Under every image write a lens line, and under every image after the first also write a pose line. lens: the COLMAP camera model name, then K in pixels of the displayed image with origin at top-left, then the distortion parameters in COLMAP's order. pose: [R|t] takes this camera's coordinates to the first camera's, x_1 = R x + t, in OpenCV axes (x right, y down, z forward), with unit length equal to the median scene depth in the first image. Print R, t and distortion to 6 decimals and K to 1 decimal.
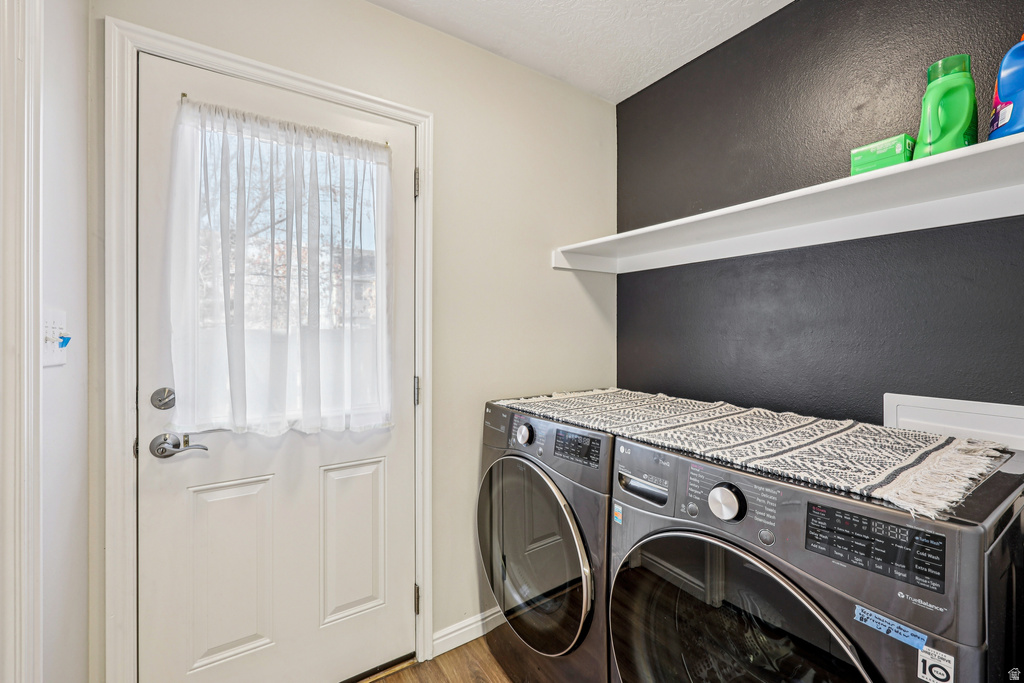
lens RADIAL K [[419.5, 0, 509.4], [0, 419.5, 335.8], [0, 0, 1]] dist [-0.000790, 0.000000]
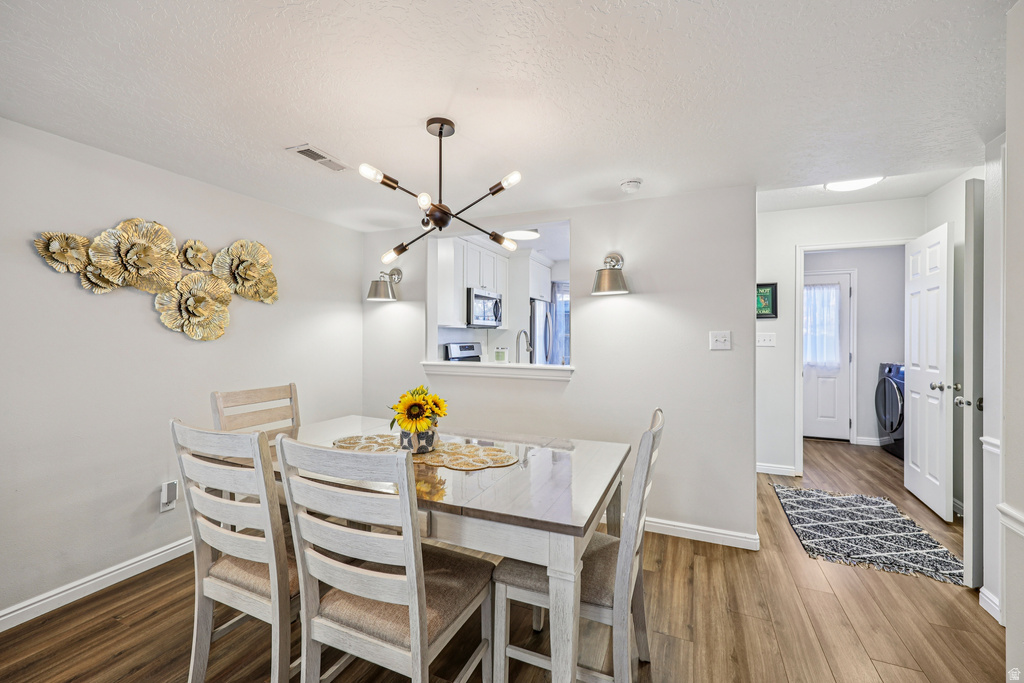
lens RADIAL K [[419.5, 0, 515.4], [0, 419.5, 336.0], [0, 0, 1]] dist [-0.000790, 0.000000]
pose [[0.551218, 0.000750, -0.834361, 1.082108], [-0.008695, 0.999950, -0.004845, 0.010396], [0.834316, 0.009926, 0.551197, -3.012613]]
